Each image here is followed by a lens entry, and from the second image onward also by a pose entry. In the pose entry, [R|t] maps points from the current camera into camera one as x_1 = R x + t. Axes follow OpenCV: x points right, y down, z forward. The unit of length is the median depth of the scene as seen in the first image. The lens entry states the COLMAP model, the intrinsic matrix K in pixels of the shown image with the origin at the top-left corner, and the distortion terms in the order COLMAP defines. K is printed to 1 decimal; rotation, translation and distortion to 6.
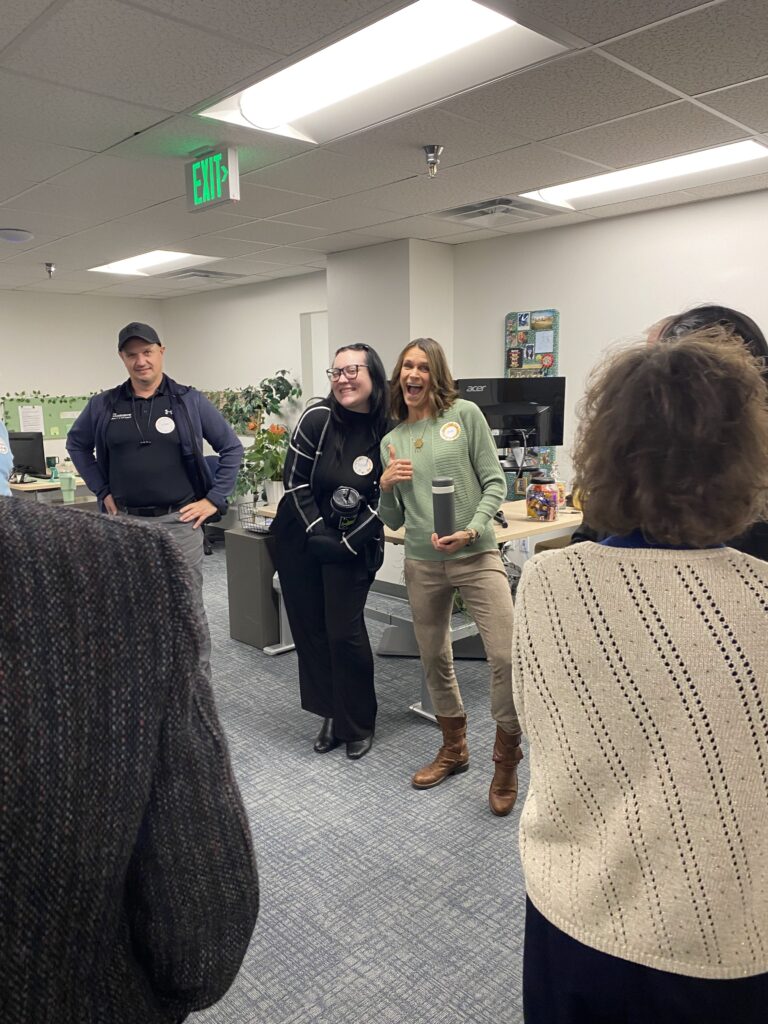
lens RADIAL K [[776.1, 0, 378.6], [0, 776.1, 488.4], [0, 0, 1]] dist [0.148171, -0.187914]
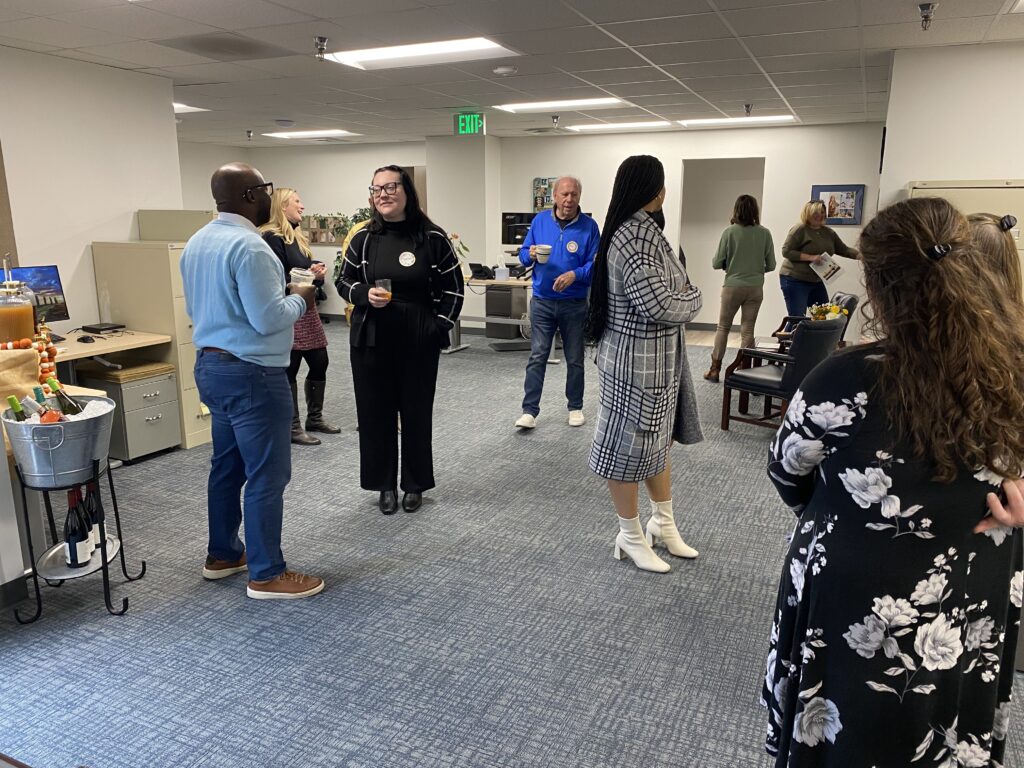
lens RADIAL K [[812.0, 0, 514.6], [0, 812.0, 411.8], [0, 0, 1]] dist [-0.000080, -0.007281]
pose [[0.919496, -0.070055, 0.386807, -0.849340], [0.029346, 0.993479, 0.110172, 0.150414], [-0.392002, -0.089951, 0.915556, -1.033391]]
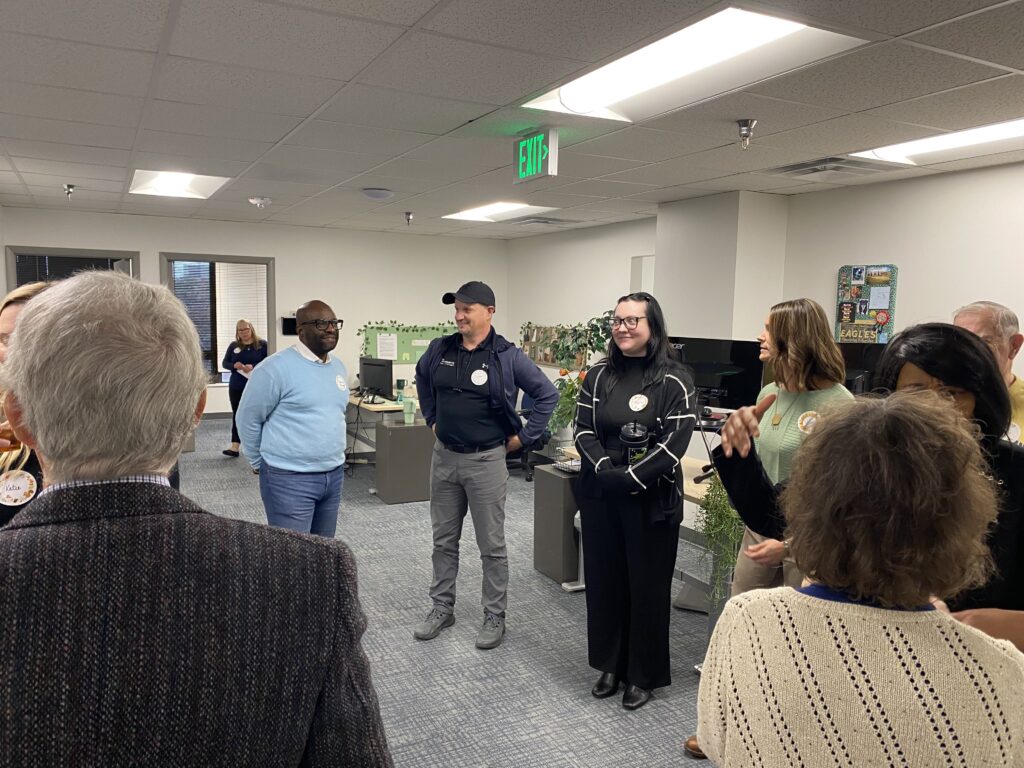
lens RADIAL K [[789.3, 0, 534.2], [0, 789.3, 384.9], [0, 0, 1]] dist [0.144584, -0.070684]
pose [[0.967727, 0.064950, -0.243488, 0.063794], [-0.072031, 0.997196, -0.020280, -0.039146], [0.241488, 0.037165, 0.969692, -0.053203]]
